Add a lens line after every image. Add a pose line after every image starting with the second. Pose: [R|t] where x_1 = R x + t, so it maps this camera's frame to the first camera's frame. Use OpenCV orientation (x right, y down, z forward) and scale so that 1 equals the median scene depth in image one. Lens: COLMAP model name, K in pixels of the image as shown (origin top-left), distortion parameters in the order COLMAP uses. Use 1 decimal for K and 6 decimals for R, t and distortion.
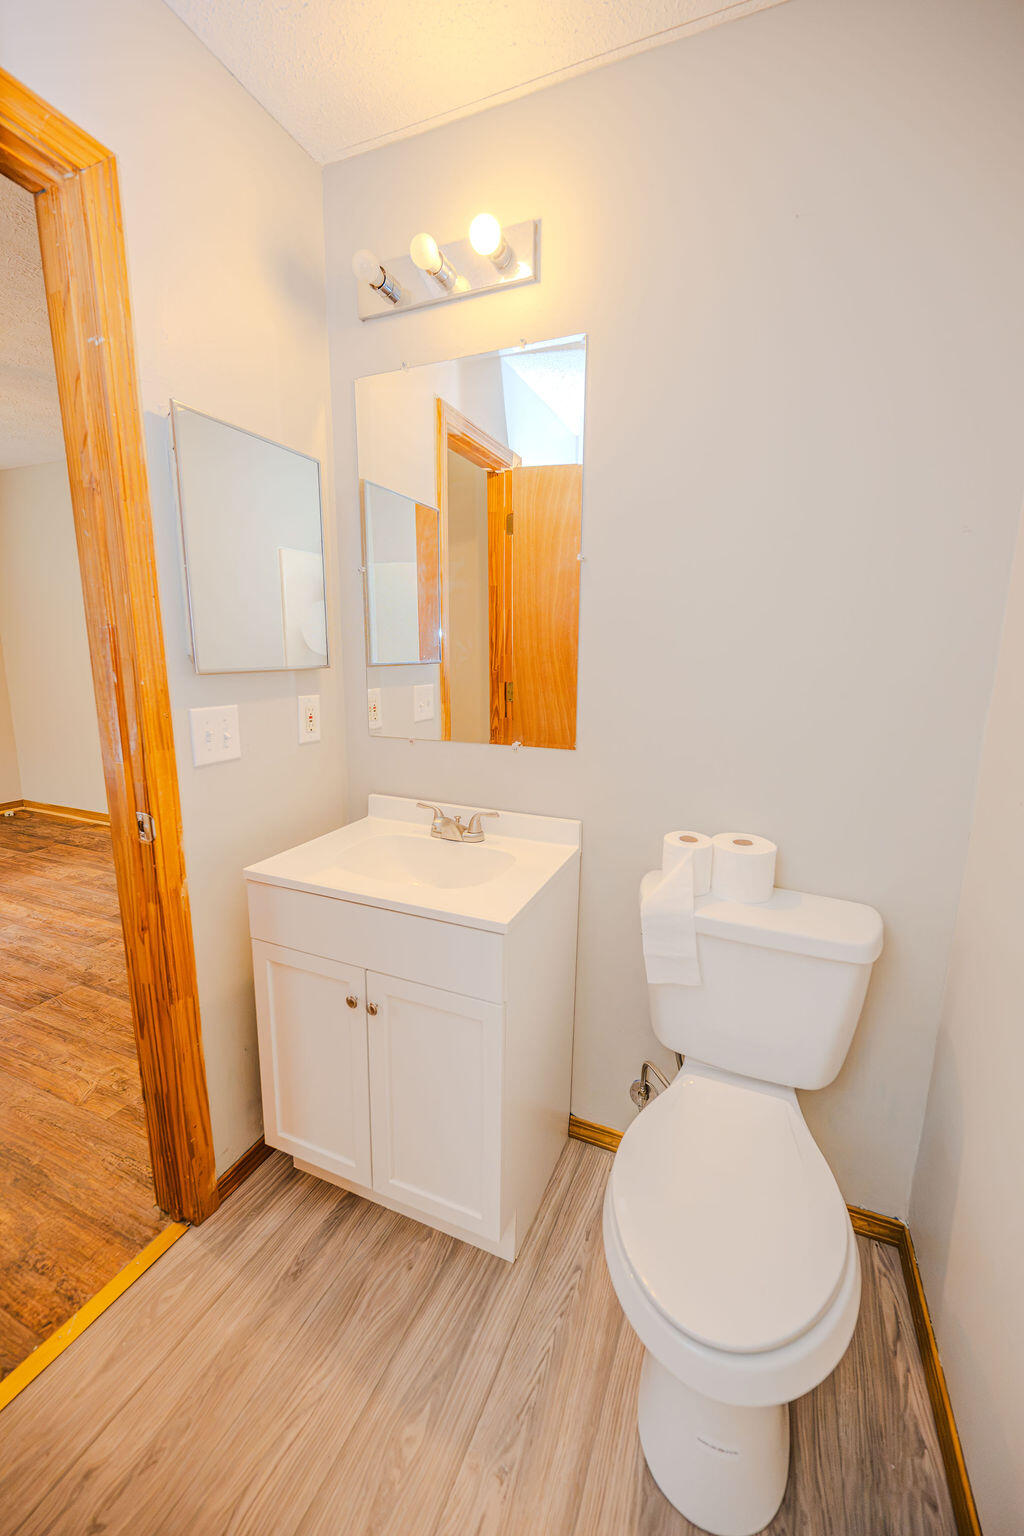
lens RADIAL K [[618.5, 0, 510.3], [0, 618.5, 771.4], [0, 0, 1]] dist [-0.004439, -0.000051]
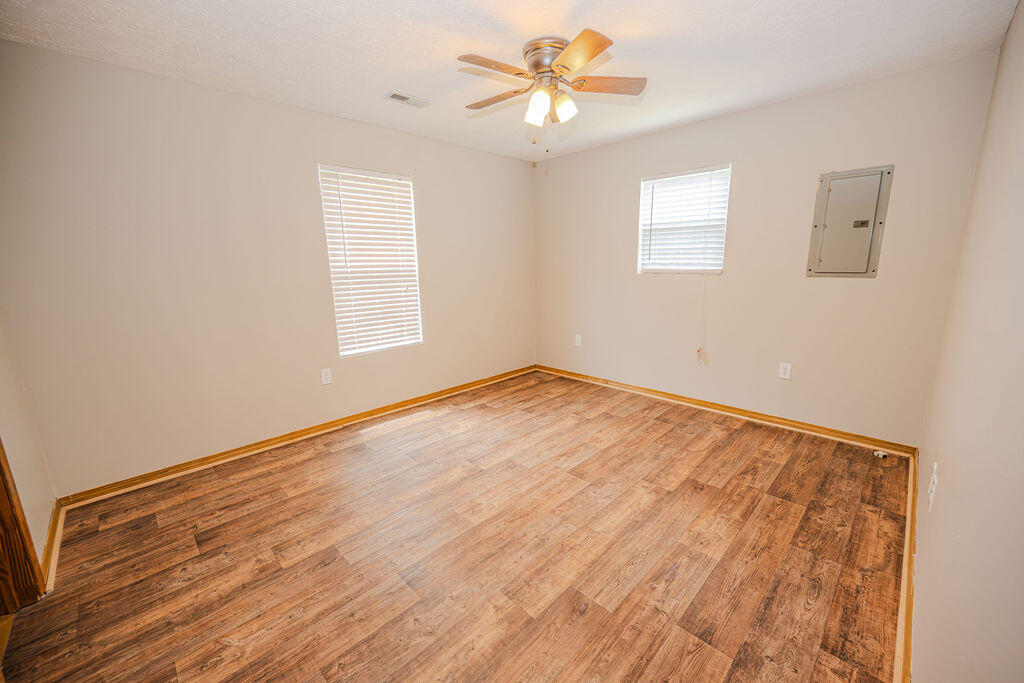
lens RADIAL K [[412.3, 0, 507.8], [0, 412.3, 337.6], [0, 0, 1]] dist [-0.004439, -0.000051]
pose [[-0.380830, 0.141558, -0.913745, -0.168191], [-0.167231, 0.961370, 0.218635, -0.219625], [0.909397, 0.236069, -0.342446, 1.134299]]
